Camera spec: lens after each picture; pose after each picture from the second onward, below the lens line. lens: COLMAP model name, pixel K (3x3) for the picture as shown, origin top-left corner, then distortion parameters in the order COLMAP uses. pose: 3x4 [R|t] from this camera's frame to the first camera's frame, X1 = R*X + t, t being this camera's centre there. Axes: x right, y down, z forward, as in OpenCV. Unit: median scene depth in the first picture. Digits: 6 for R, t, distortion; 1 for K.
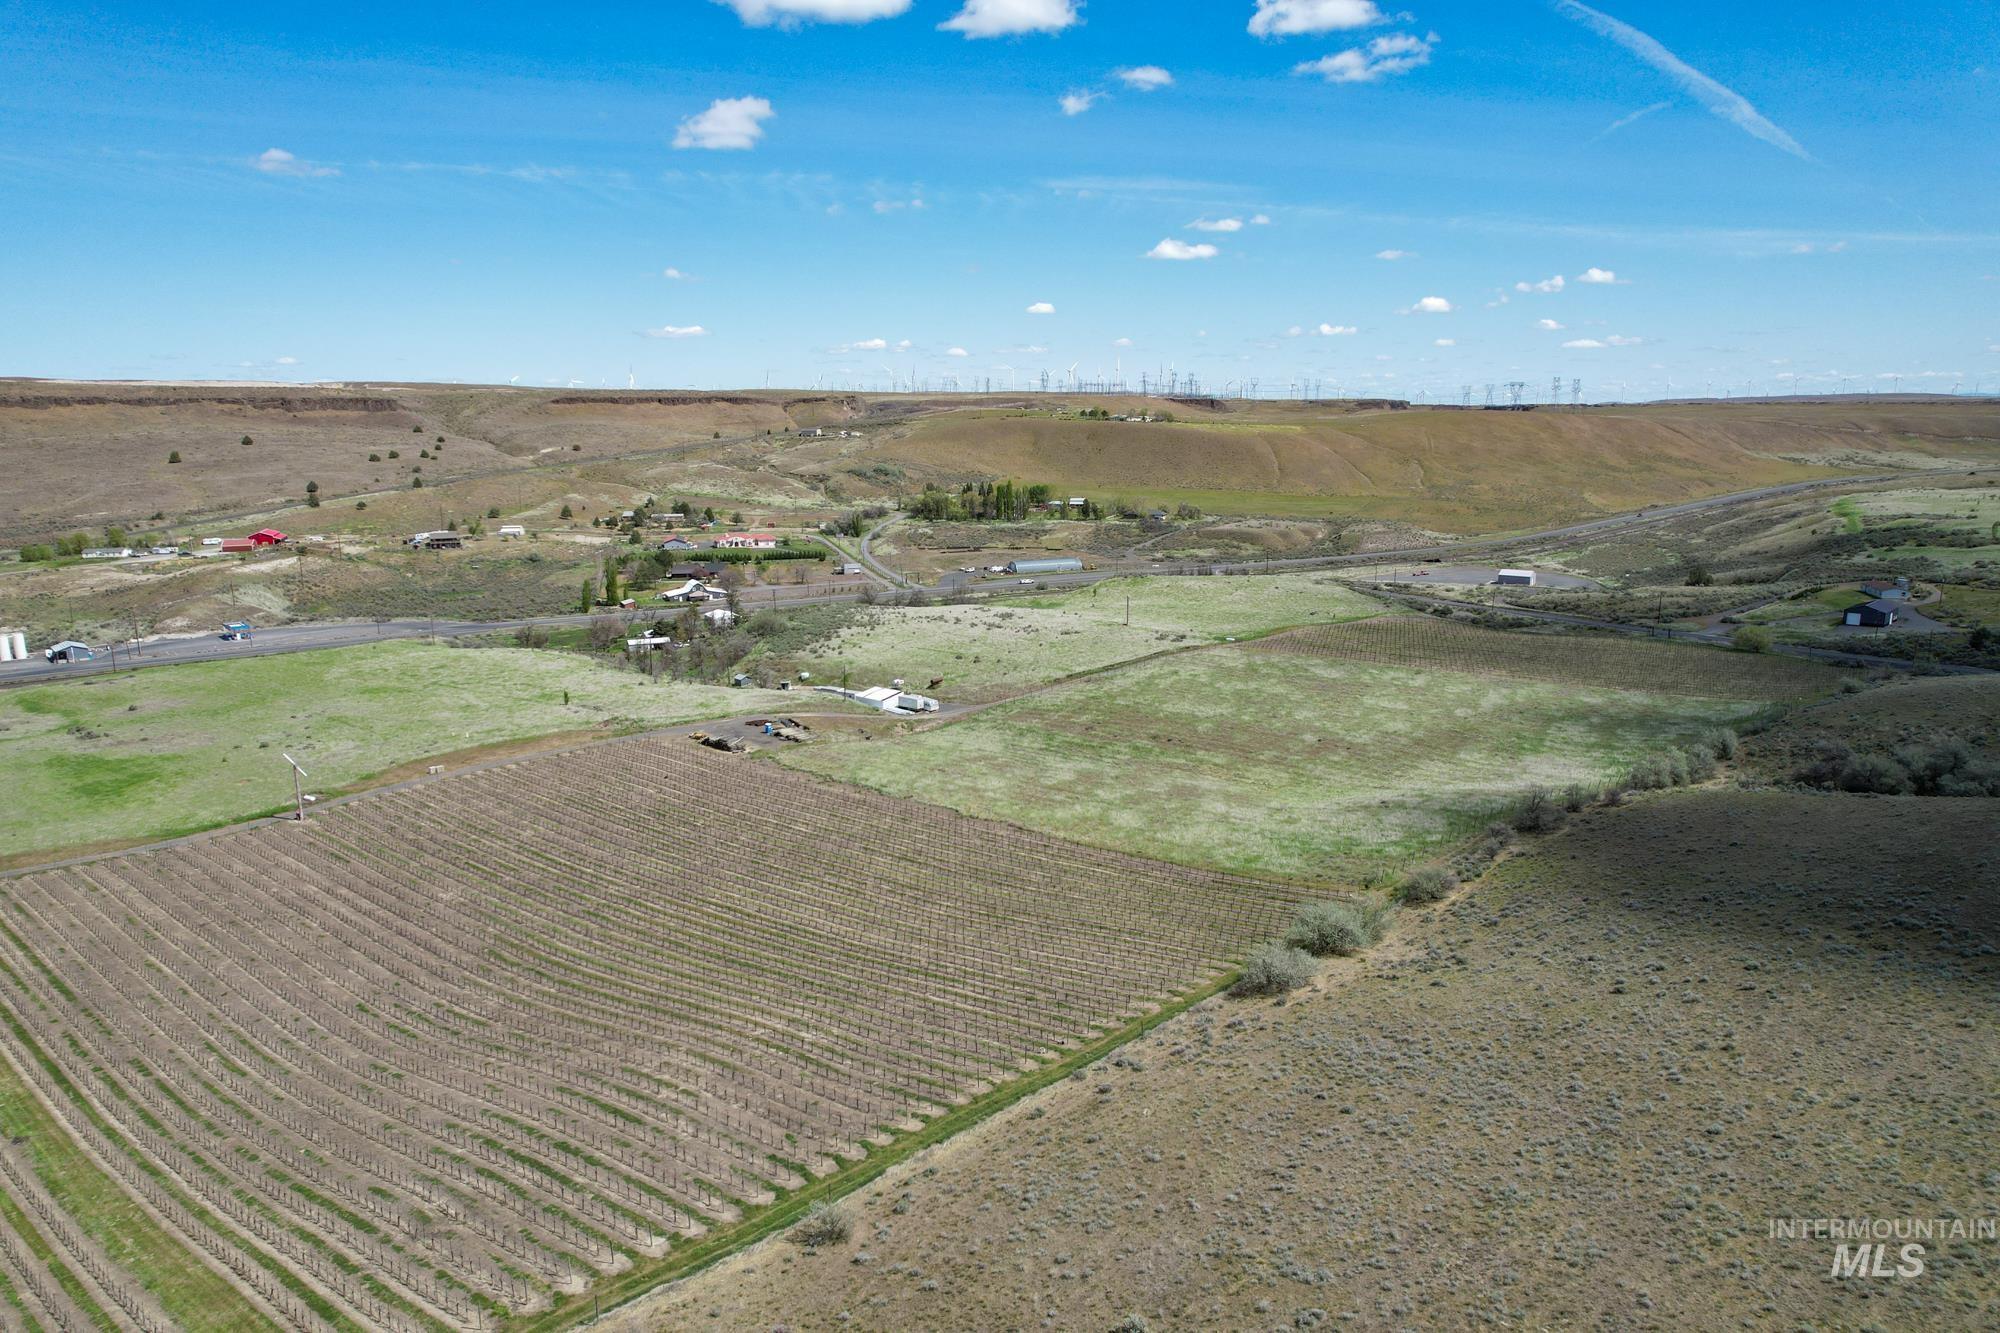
lens RADIAL K [[1269.1, 0, 997.1], [0, 1269.1, 692.8], [0, 0, 1]] dist [-0.060234, 0.071829]
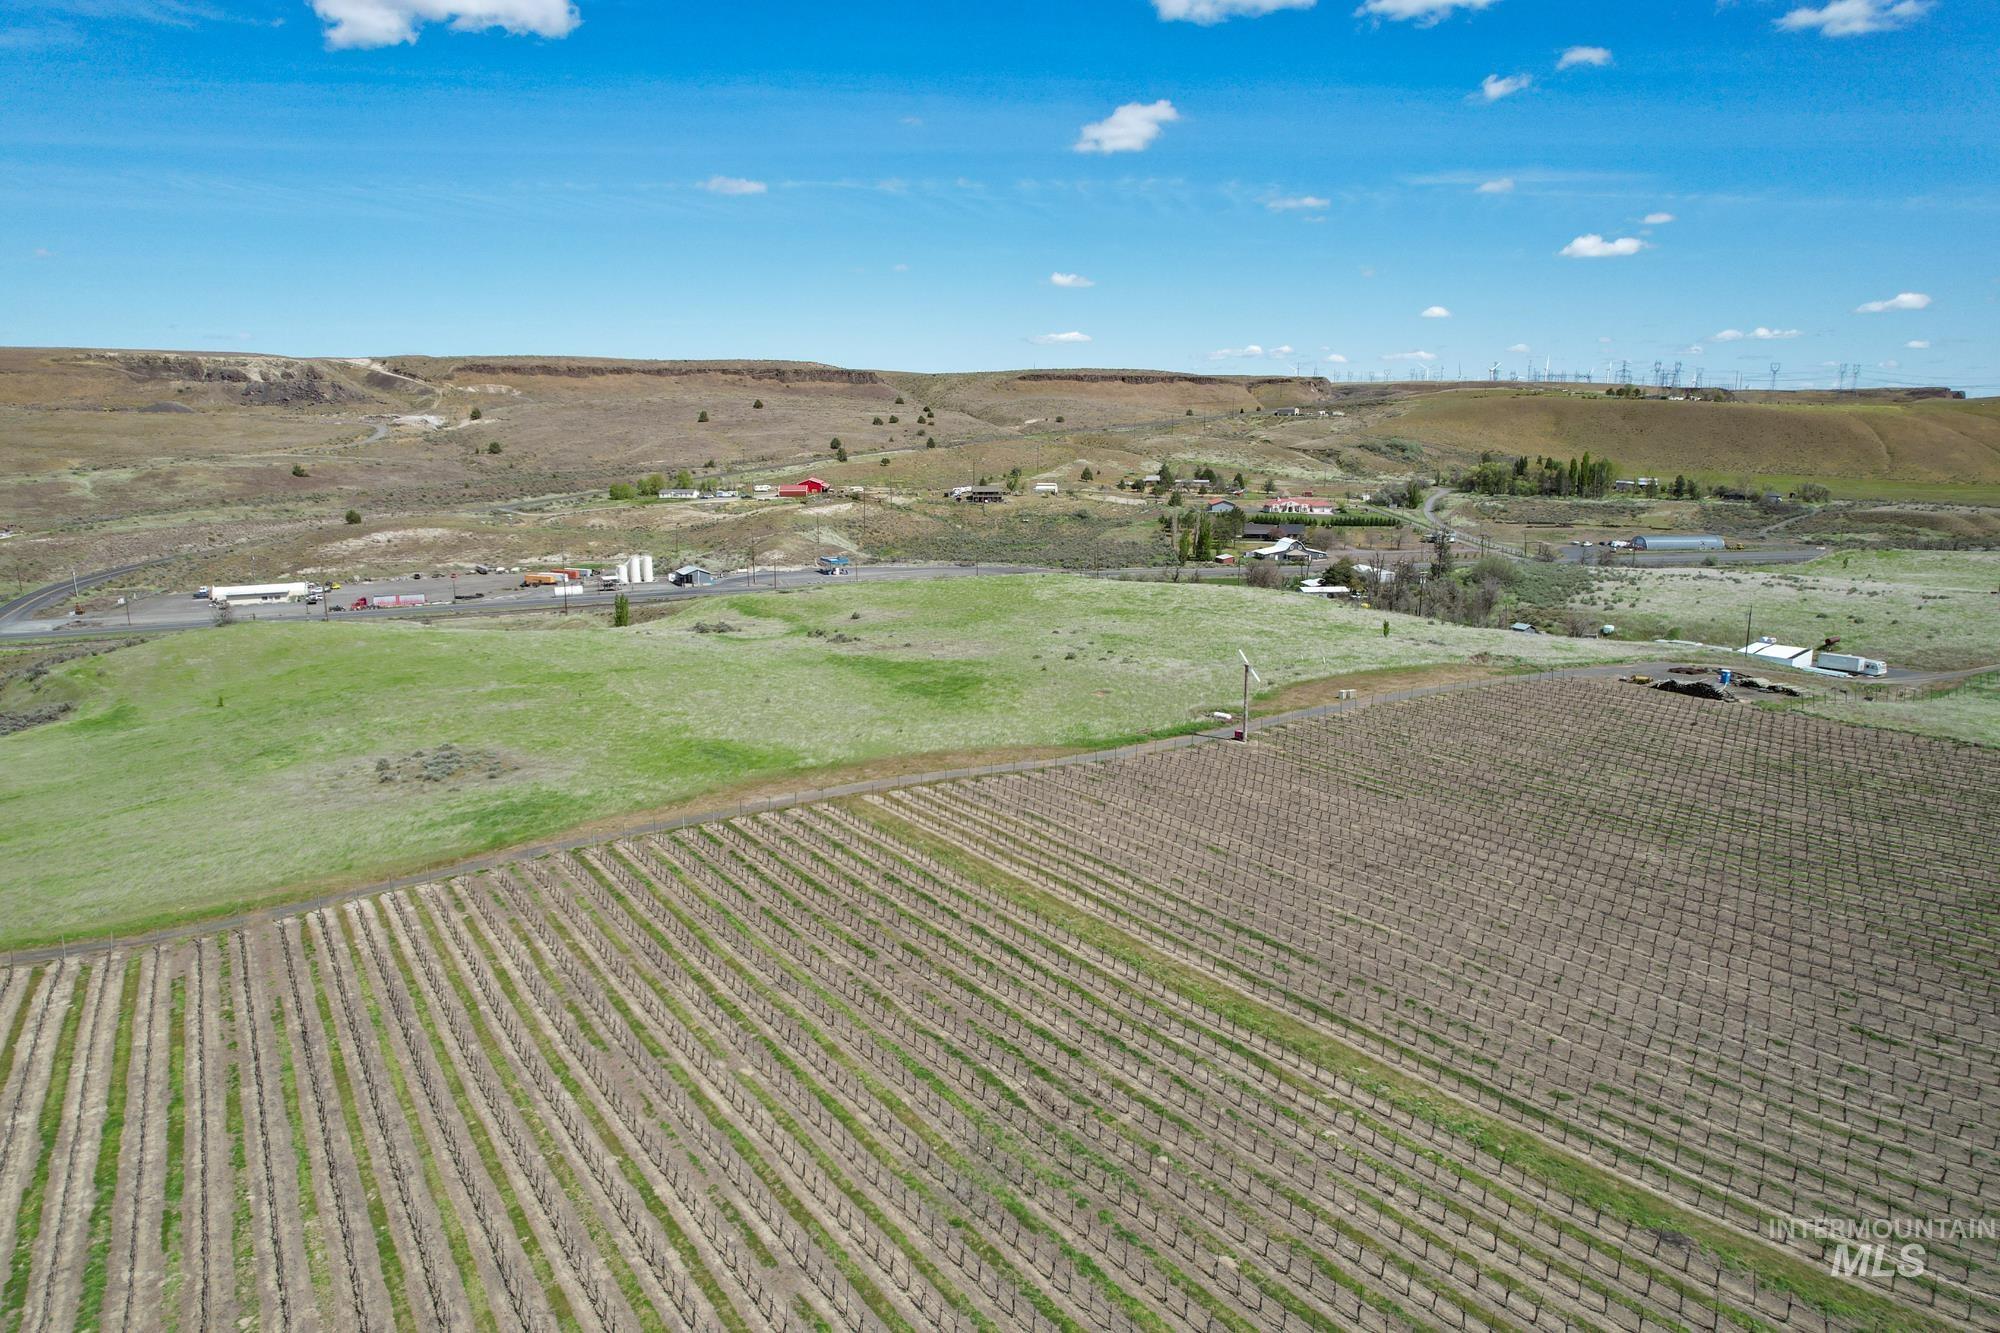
lens RADIAL K [[1264.5, 0, 1000.0], [0, 1264.5, 666.5], [0, 0, 1]] dist [-0.030344, 0.036787]
pose [[0.964247, 0.059604, -0.258216, -0.155739], [-0.067090, 0.997541, -0.020269, 0.025511], [0.256373, 0.036868, 0.965875, 0.071878]]
